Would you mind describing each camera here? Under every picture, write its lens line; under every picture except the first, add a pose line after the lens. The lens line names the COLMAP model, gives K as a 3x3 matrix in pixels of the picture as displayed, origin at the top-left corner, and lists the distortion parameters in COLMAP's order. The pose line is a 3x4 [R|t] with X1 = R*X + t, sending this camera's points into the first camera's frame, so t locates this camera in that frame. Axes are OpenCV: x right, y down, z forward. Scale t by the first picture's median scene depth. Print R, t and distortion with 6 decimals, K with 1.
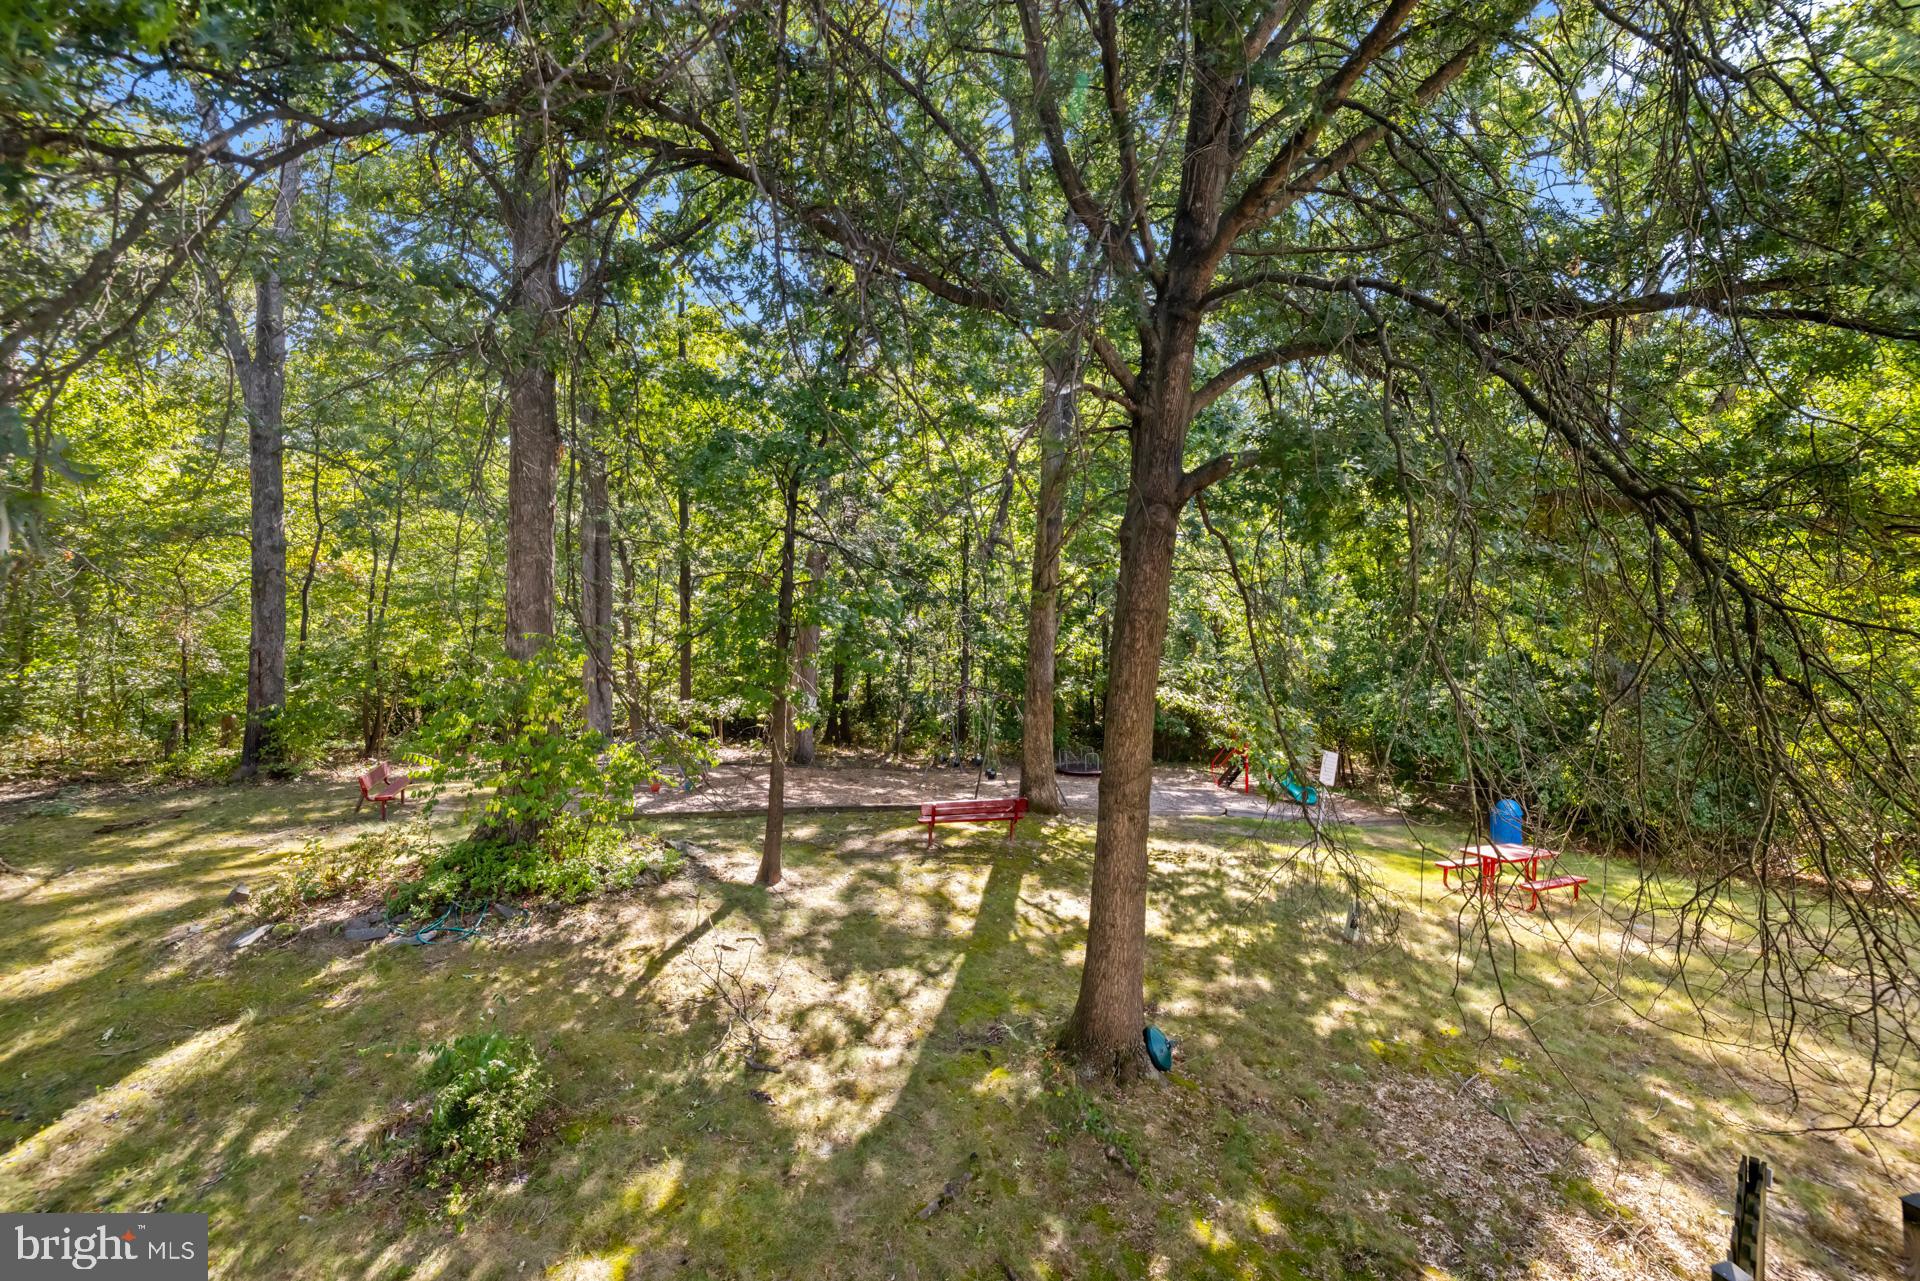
lens RADIAL K [[806.3, 0, 962.9], [0, 806.3, 639.3], [0, 0, 1]] dist [-0.001147, -0.000040]
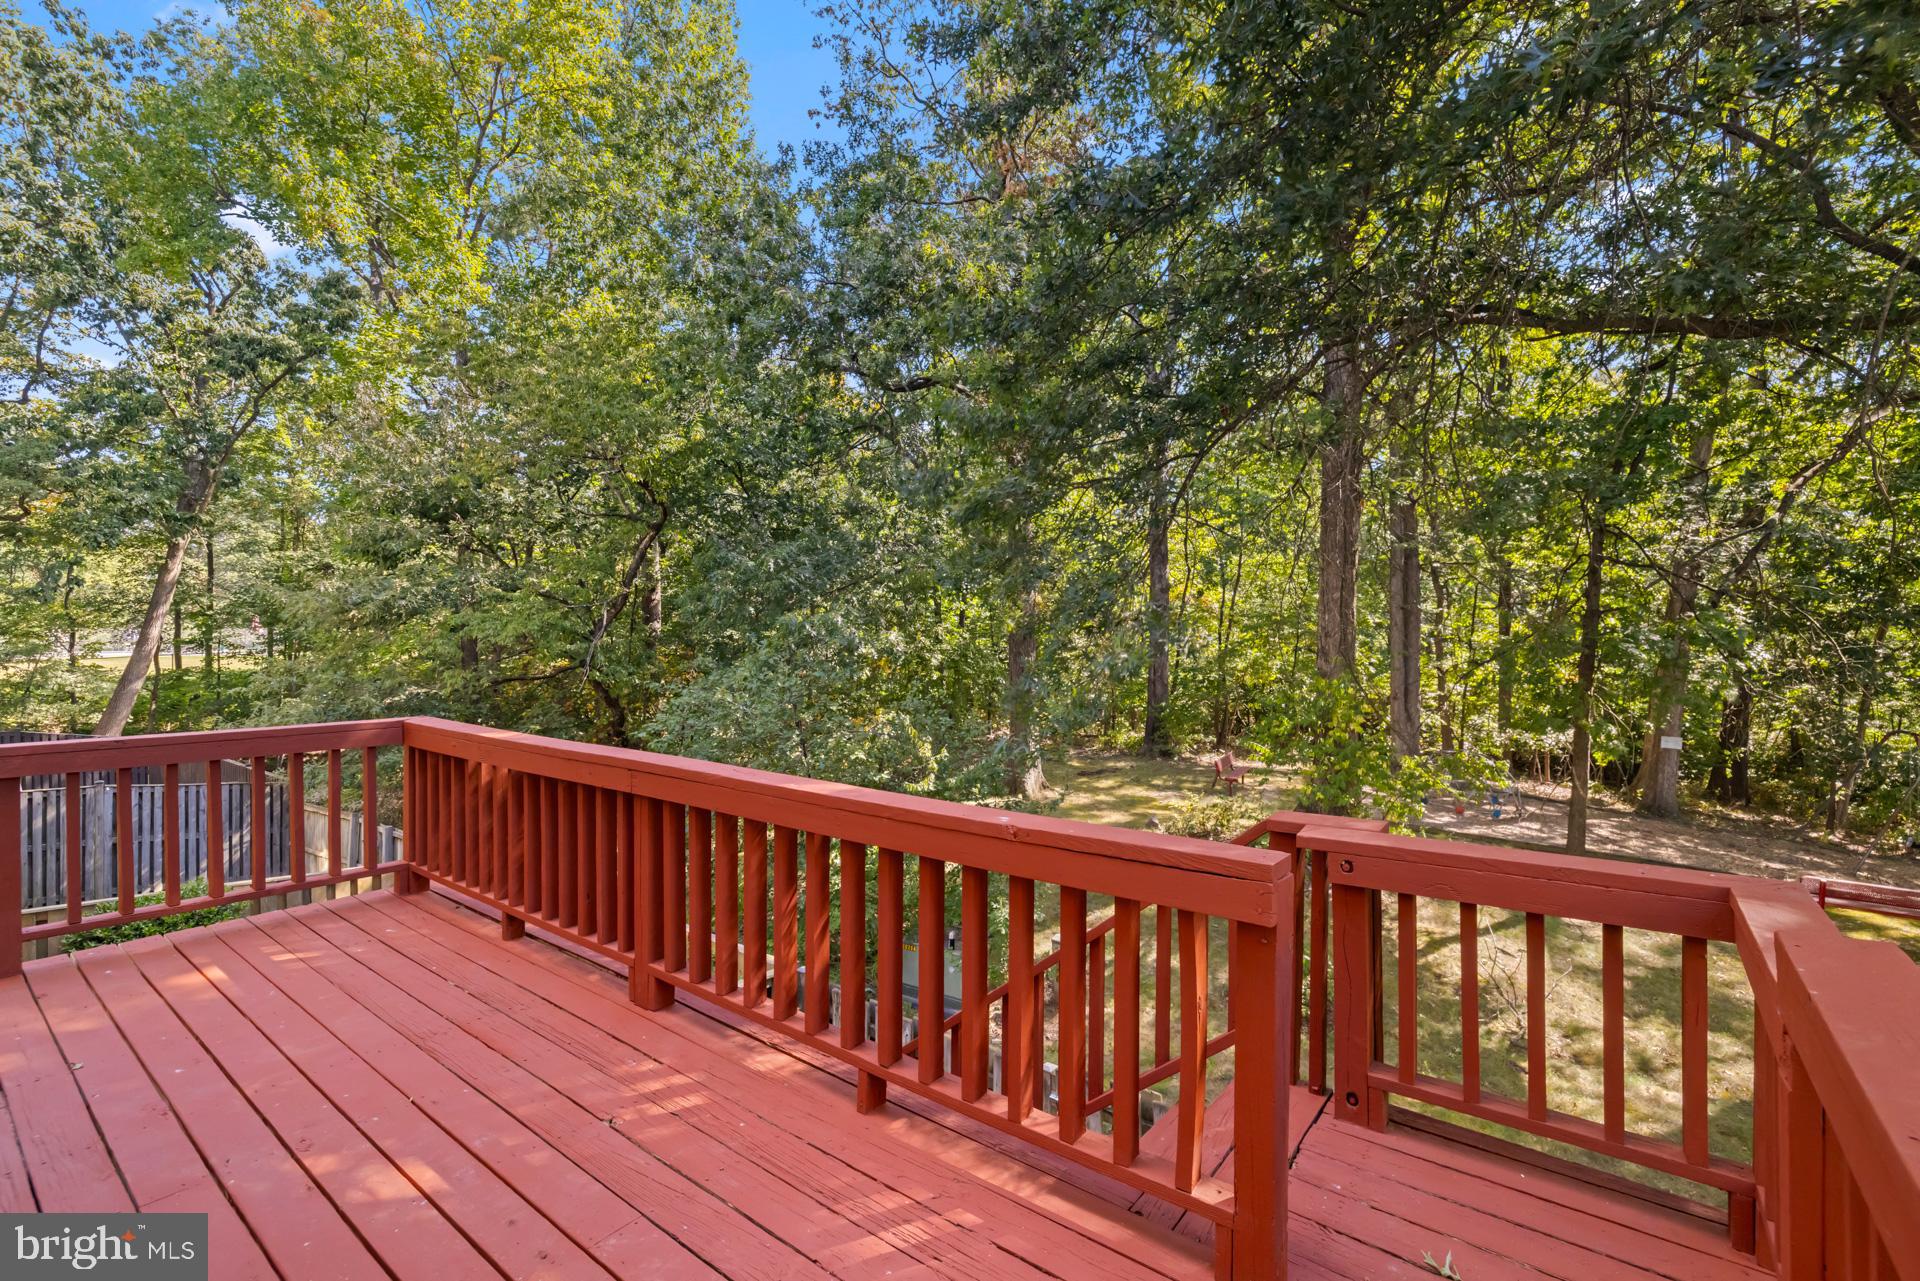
lens RADIAL K [[833.9, 0, 957.3], [0, 833.9, 606.9], [0, 0, 1]] dist [0.000009, 0.000526]
pose [[0.594843, -0.026763, -0.803396, 0.089226], [-0.021281, 0.998571, -0.049021, -0.005493], [0.803560, 0.046257, 0.593423, -0.137946]]
